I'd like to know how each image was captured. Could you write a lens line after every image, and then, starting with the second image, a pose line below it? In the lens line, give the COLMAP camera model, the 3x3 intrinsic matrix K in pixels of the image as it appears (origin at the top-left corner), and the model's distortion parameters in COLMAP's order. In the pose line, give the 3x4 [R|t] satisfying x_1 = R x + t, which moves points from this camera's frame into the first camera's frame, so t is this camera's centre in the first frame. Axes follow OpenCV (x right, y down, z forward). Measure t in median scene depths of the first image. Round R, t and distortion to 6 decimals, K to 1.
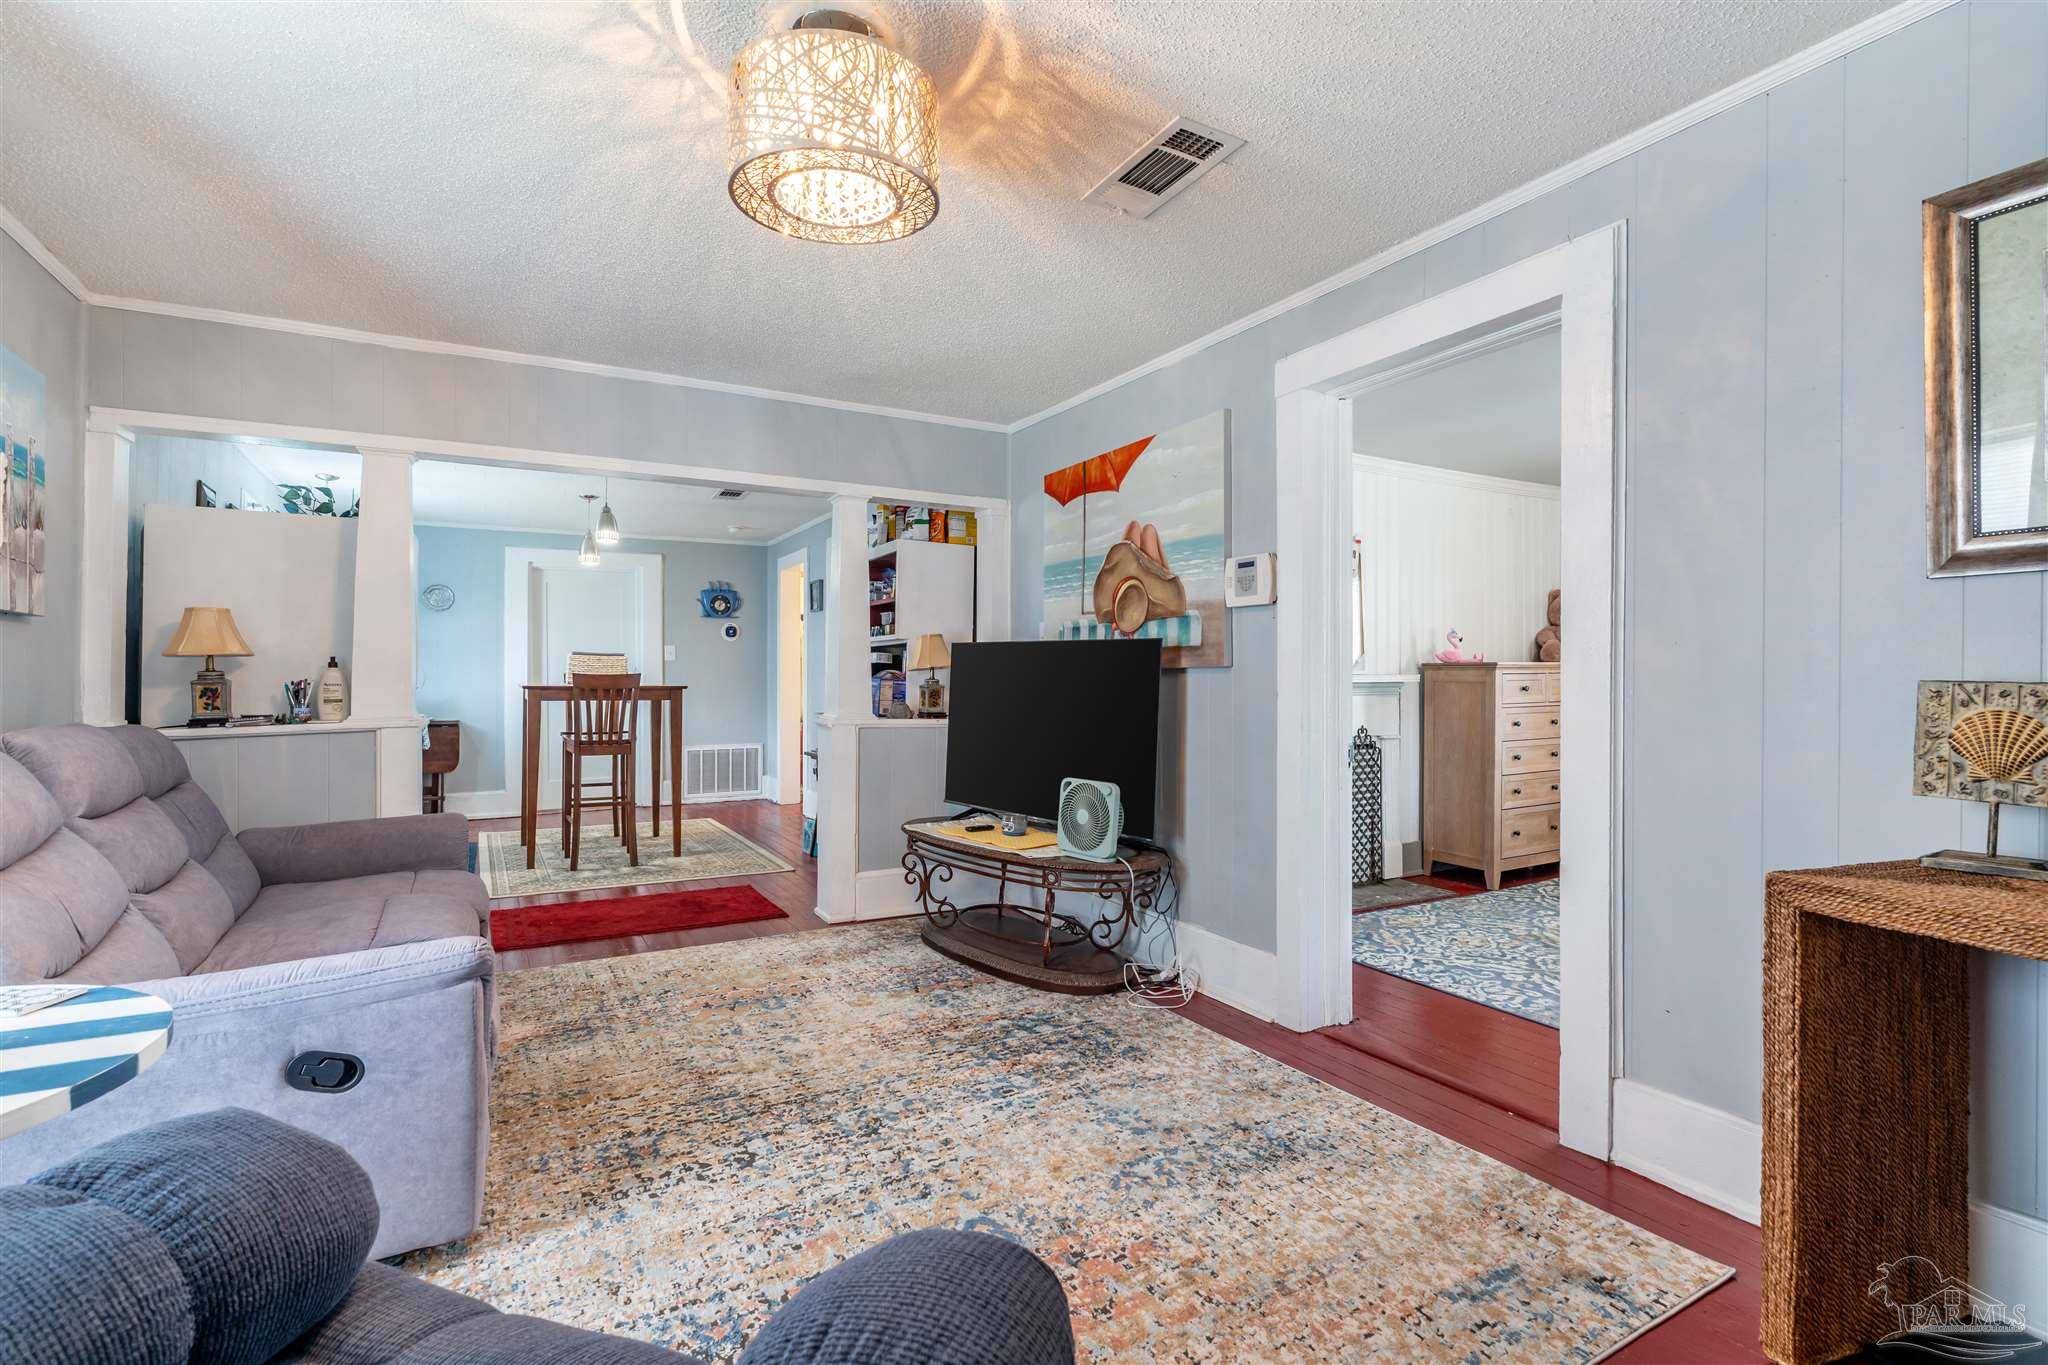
lens RADIAL K [[955.4, 0, 1024.0], [0, 955.4, 682.5], [0, 0, 1]] dist [0.002401, 0.000945]
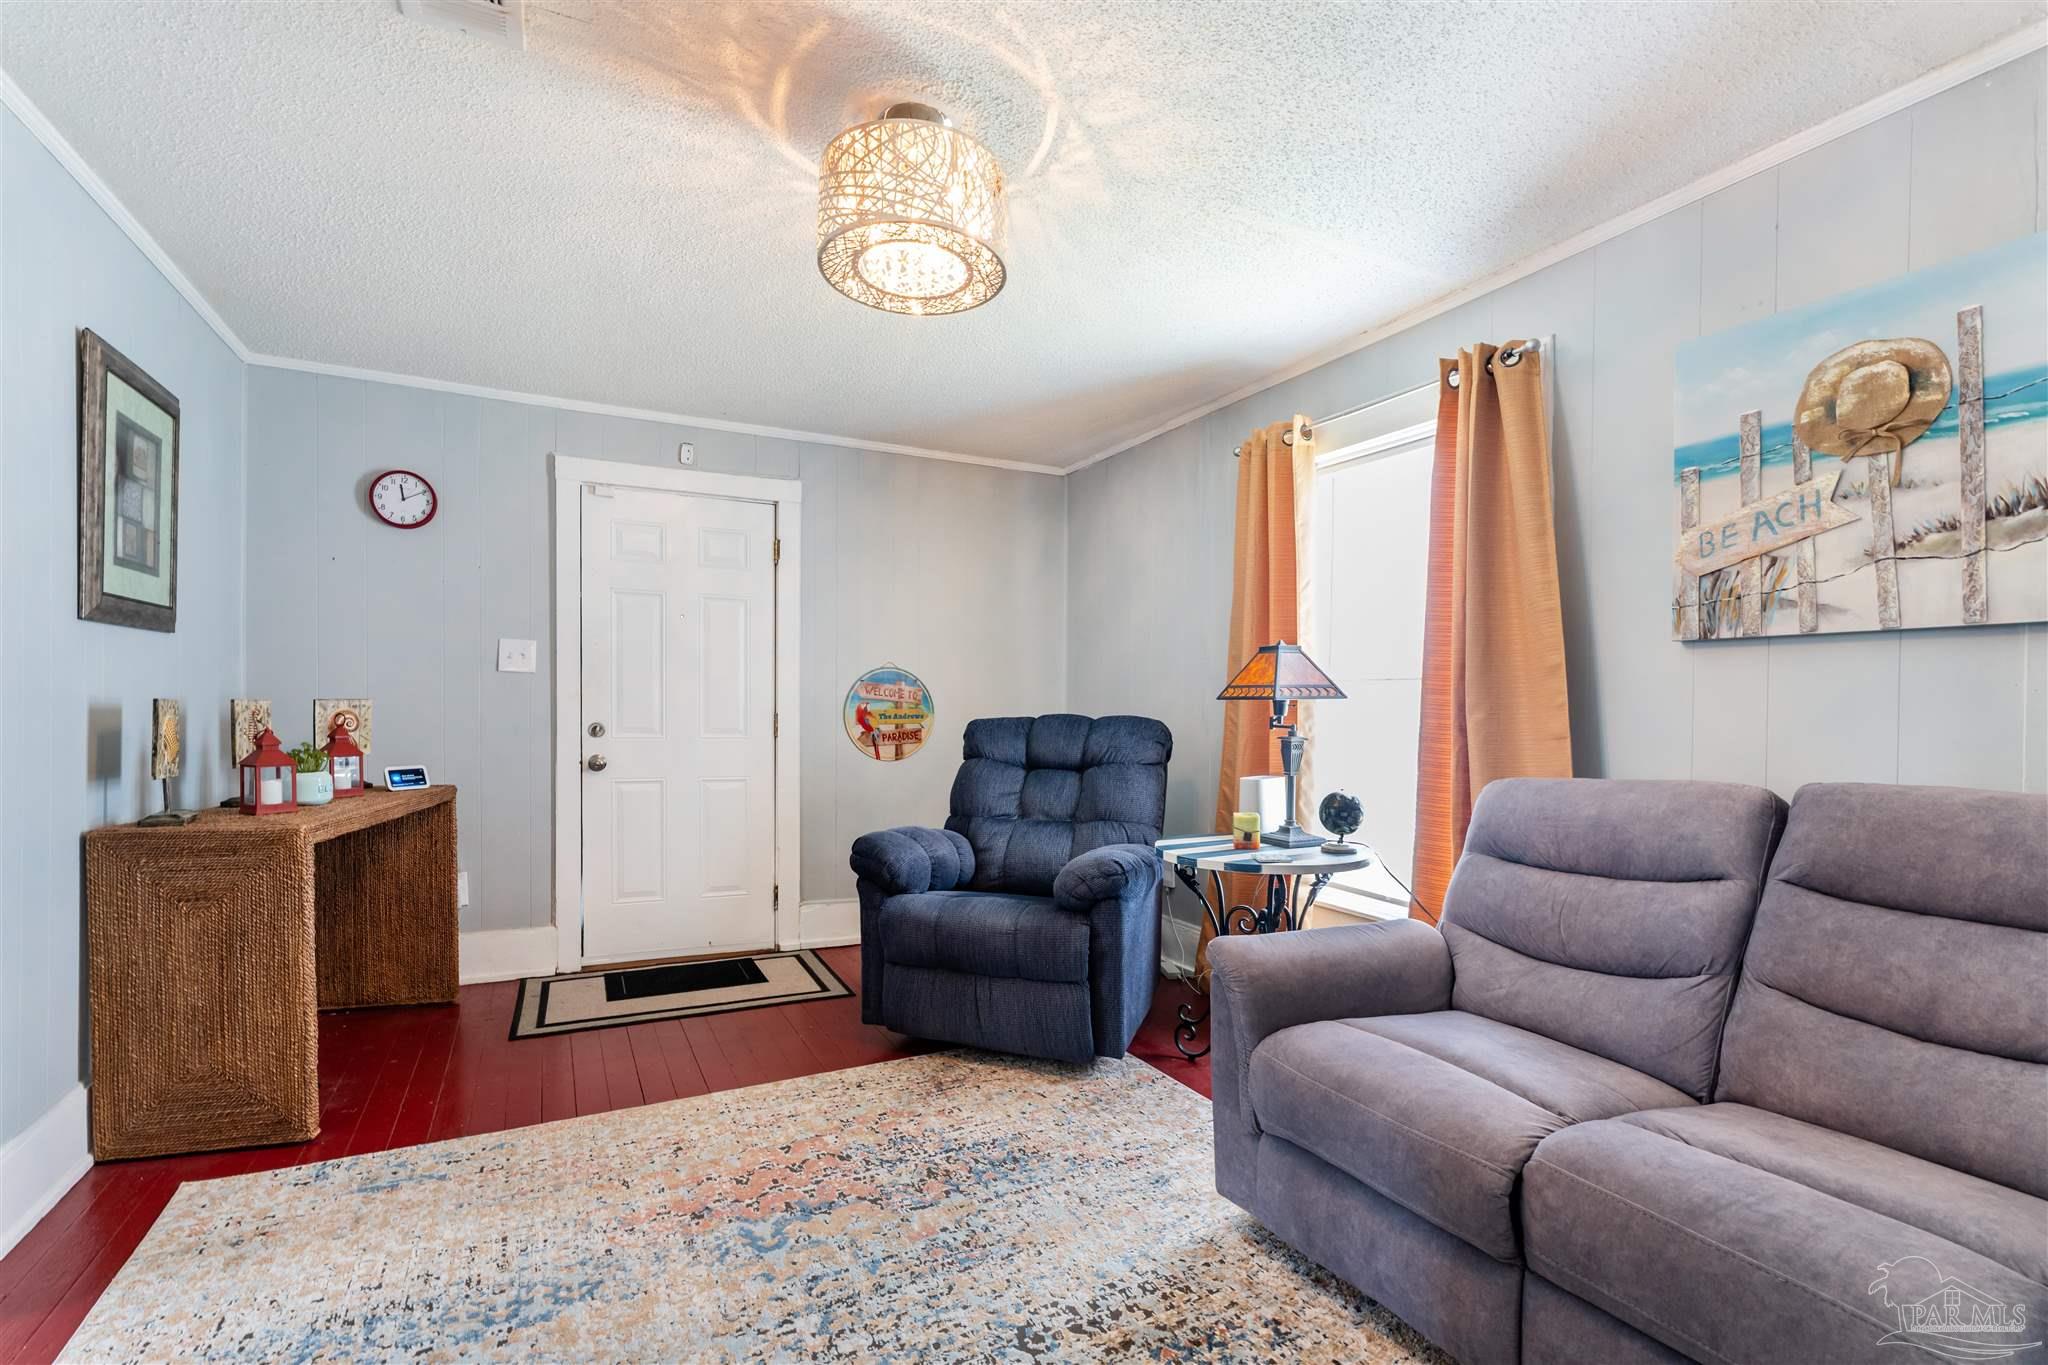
lens RADIAL K [[955.4, 0, 1024.0], [0, 955.4, 682.5], [0, 0, 1]] dist [0.002401, 0.000945]
pose [[-0.998355, -0.006998, 0.056907, -0.352025], [-0.007421, 0.999946, -0.007211, -0.025715], [-0.056854, -0.007621, -0.998353, 1.907497]]
